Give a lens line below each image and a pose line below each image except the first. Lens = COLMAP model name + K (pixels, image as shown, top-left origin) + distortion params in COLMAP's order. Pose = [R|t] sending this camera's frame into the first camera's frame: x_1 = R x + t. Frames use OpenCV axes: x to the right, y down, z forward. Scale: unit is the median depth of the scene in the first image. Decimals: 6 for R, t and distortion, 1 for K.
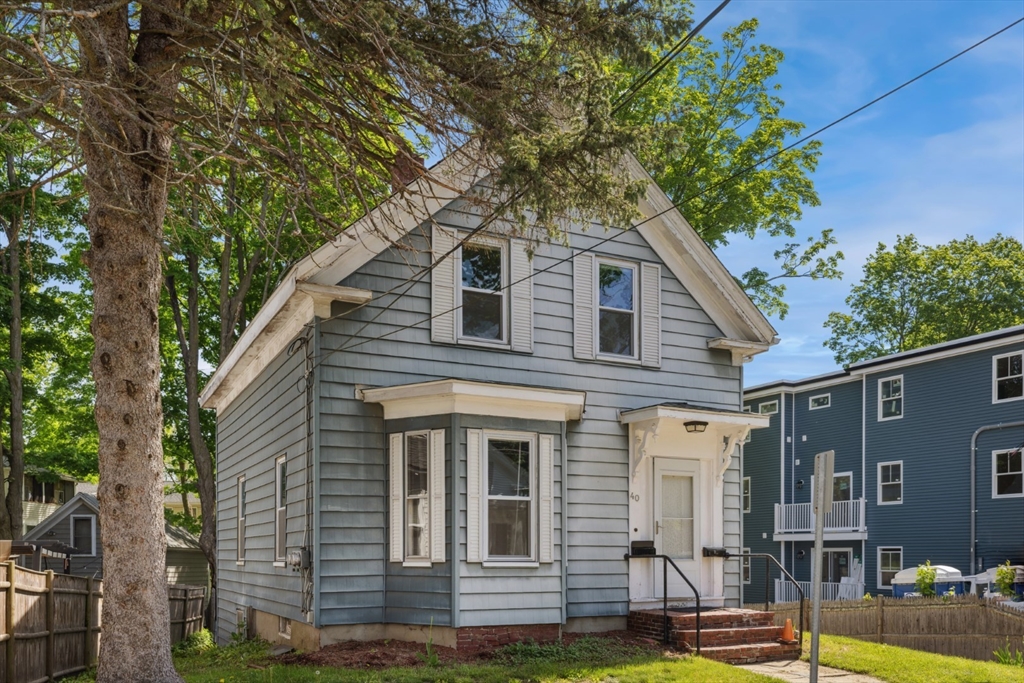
lens RADIAL K [[897.8, 0, 545.1], [0, 897.8, 343.1], [0, 0, 1]] dist [0.000065, 0.003845]
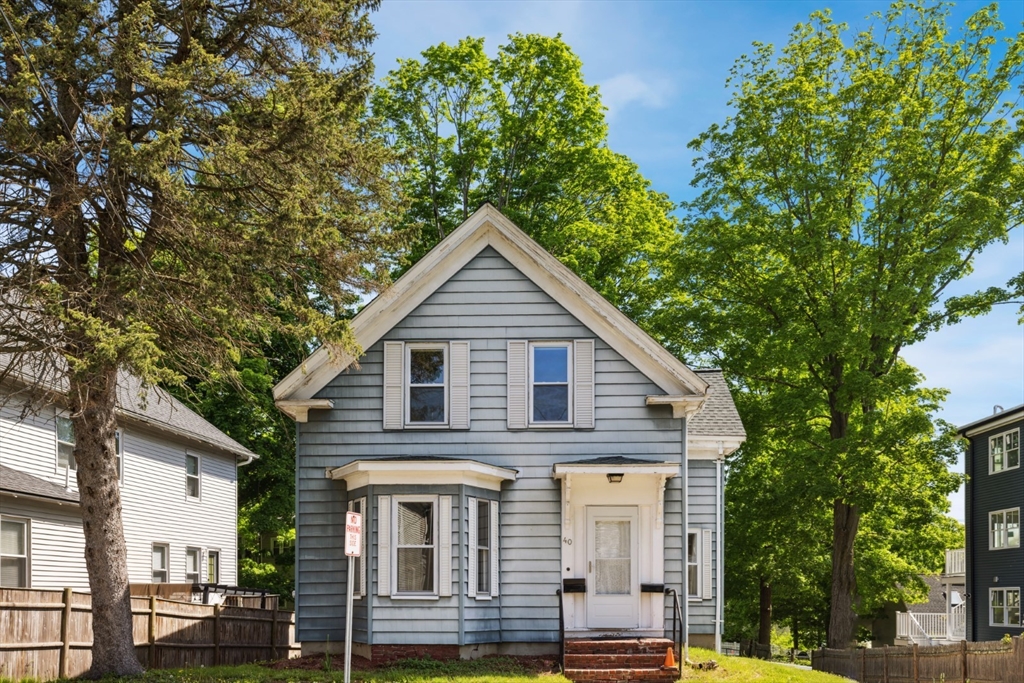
lens RADIAL K [[897.8, 0, 545.1], [0, 897.8, 343.1], [0, 0, 1]] dist [0.000065, 0.003845]
pose [[0.872194, -0.135325, -0.470069, 0.675031], [0.113594, 0.990734, -0.074447, -0.002310], [0.475788, 0.011535, 0.879484, -0.057478]]
